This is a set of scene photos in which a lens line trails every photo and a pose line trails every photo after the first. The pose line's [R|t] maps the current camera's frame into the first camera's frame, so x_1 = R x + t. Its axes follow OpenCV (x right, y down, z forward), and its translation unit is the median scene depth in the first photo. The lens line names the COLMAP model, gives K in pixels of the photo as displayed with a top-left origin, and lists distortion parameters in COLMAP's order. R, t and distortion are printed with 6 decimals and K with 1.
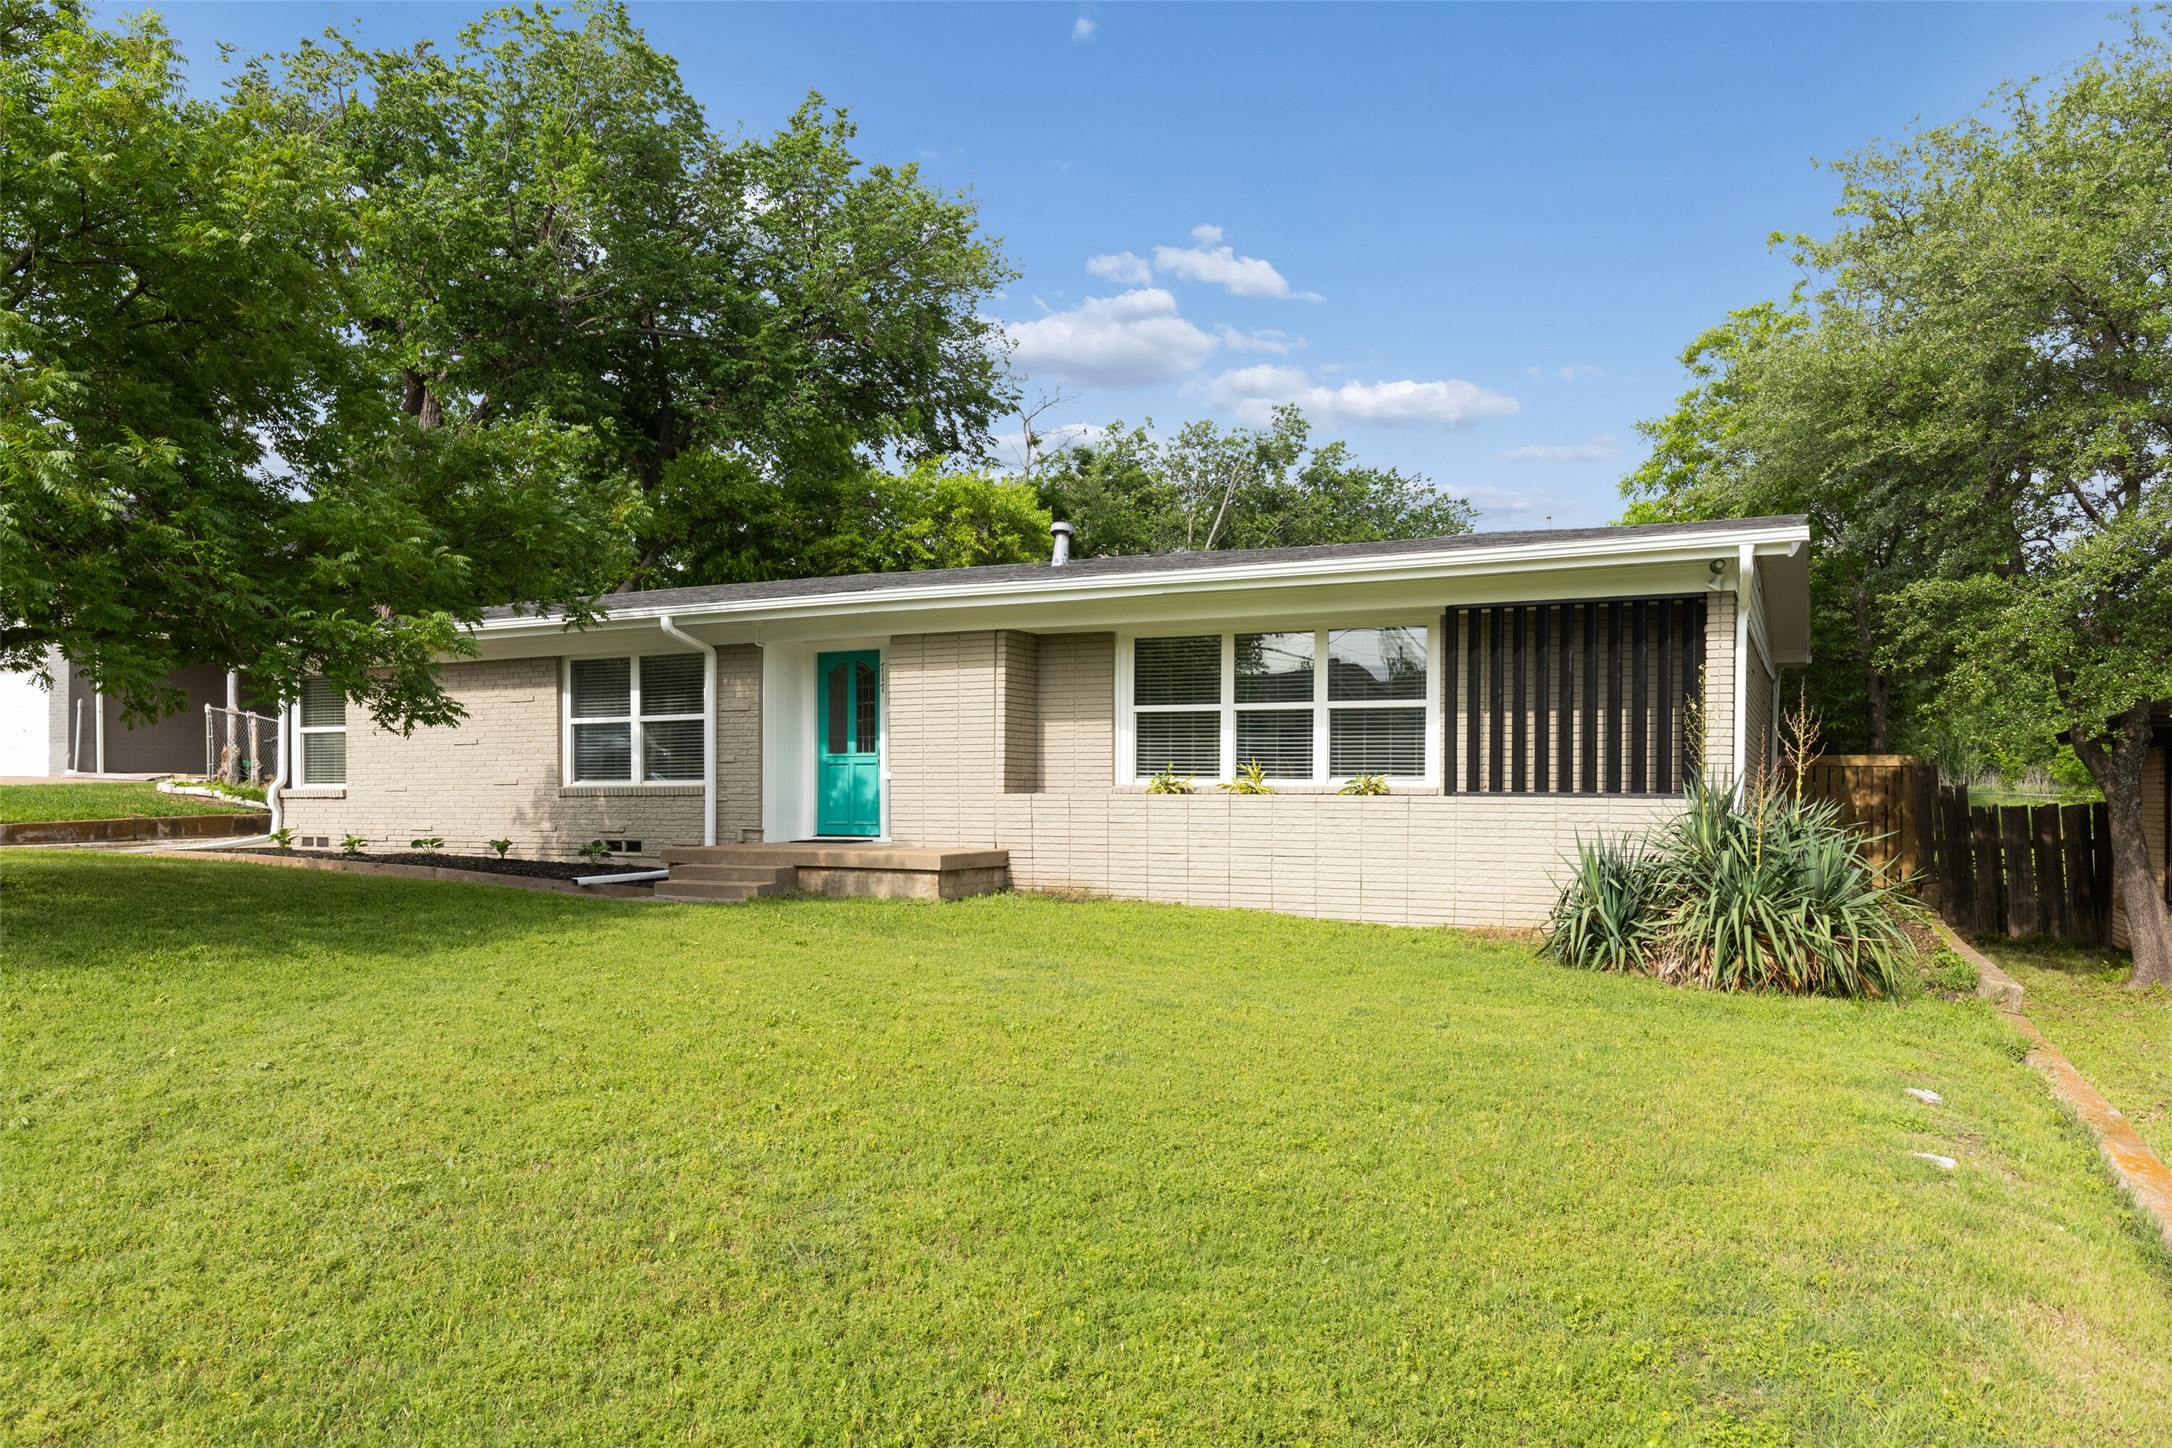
lens RADIAL K [[1504.1, 0, 1086.0], [0, 1504.1, 724.0], [0, 0, 1]] dist [0.003755, 0.000392]
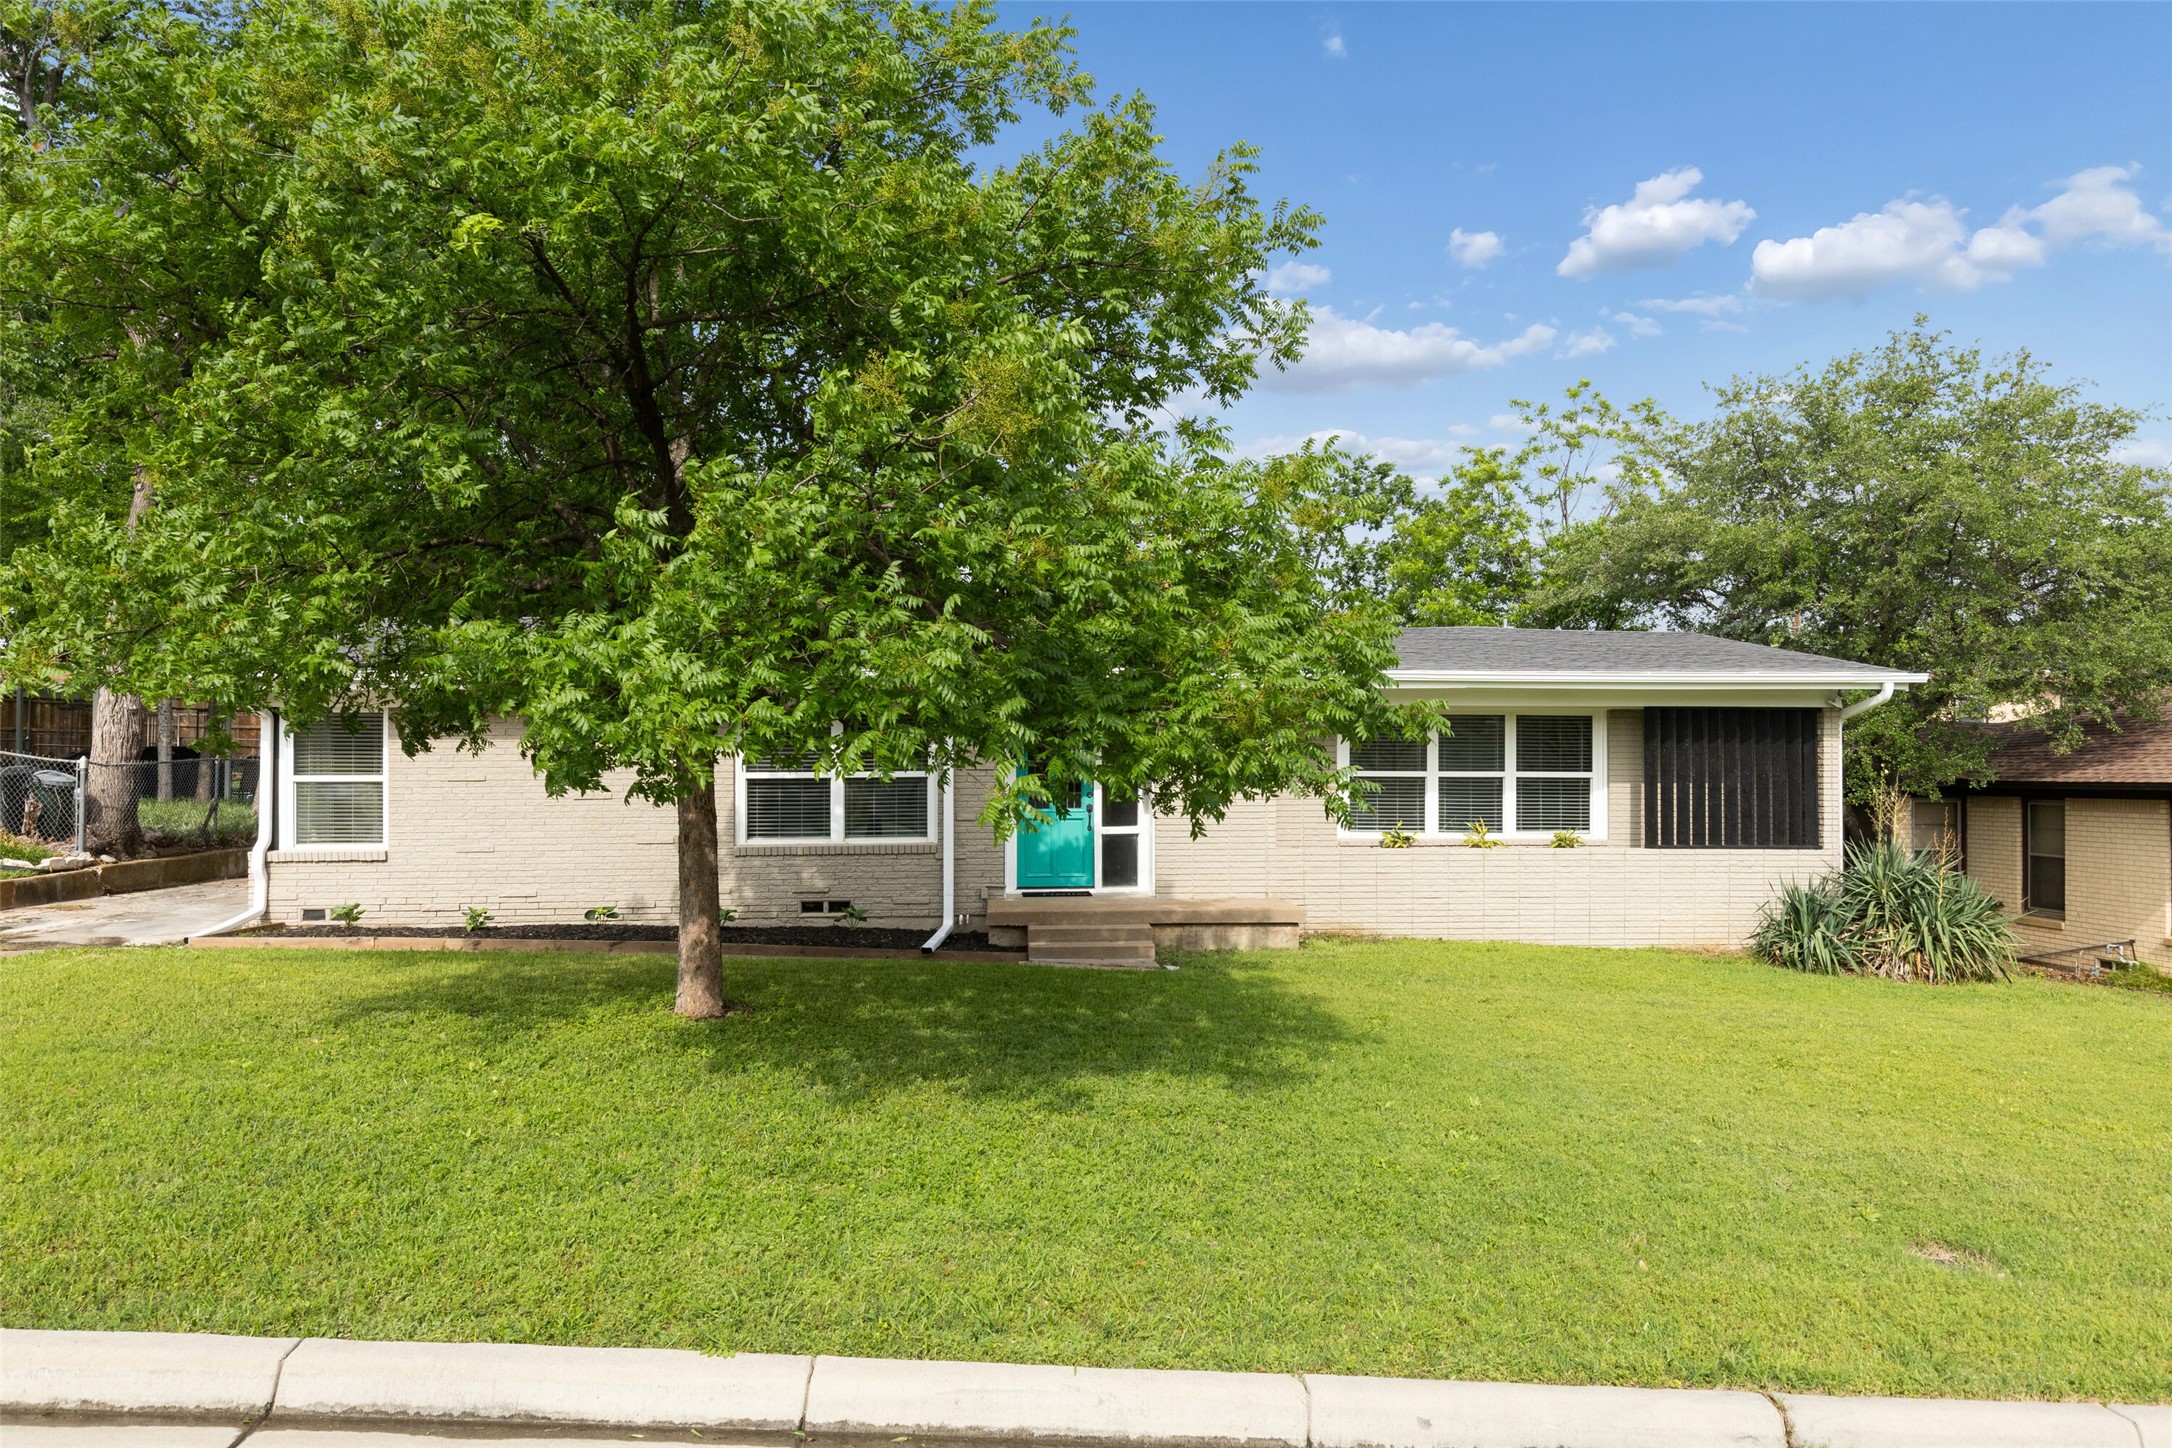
lens RADIAL K [[1504.1, 0, 1086.0], [0, 1504.1, 724.0], [0, 0, 1]] dist [0.003755, 0.000392]
pose [[0.864441, 0.030537, 0.501806, -0.757979], [-0.015448, 0.999296, -0.034198, -0.006074], [-0.502497, 0.021810, 0.864304, 0.099216]]
